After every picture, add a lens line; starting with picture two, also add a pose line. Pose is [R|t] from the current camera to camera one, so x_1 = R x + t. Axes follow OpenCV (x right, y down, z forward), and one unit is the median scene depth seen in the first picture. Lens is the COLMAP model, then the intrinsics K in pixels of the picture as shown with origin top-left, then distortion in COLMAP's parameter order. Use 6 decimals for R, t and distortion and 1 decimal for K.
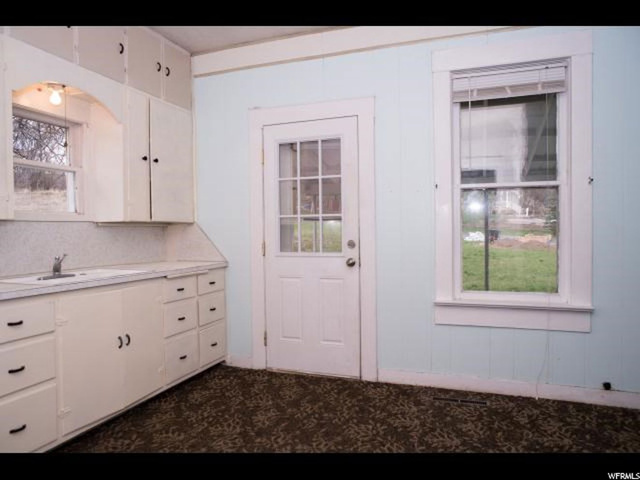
lens RADIAL K [[424.8, 0, 330.5], [0, 424.8, 238.9], [0, 0, 1]] dist [-0.000532, -0.005908]
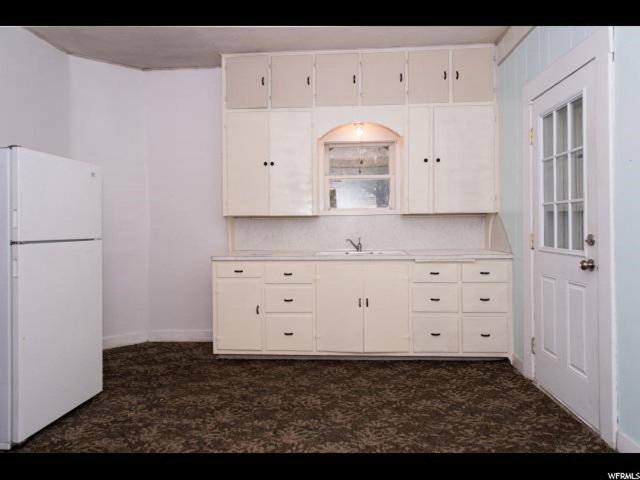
lens RADIAL K [[433.8, 0, 321.4], [0, 433.8, 222.6], [0, 0, 1]] dist [0.000921, -0.001630]
pose [[0.282360, 0.001671, -0.959307, 0.671181], [-0.009272, 0.999957, -0.000987, -0.010783], [0.959264, 0.009173, 0.282363, 0.396648]]
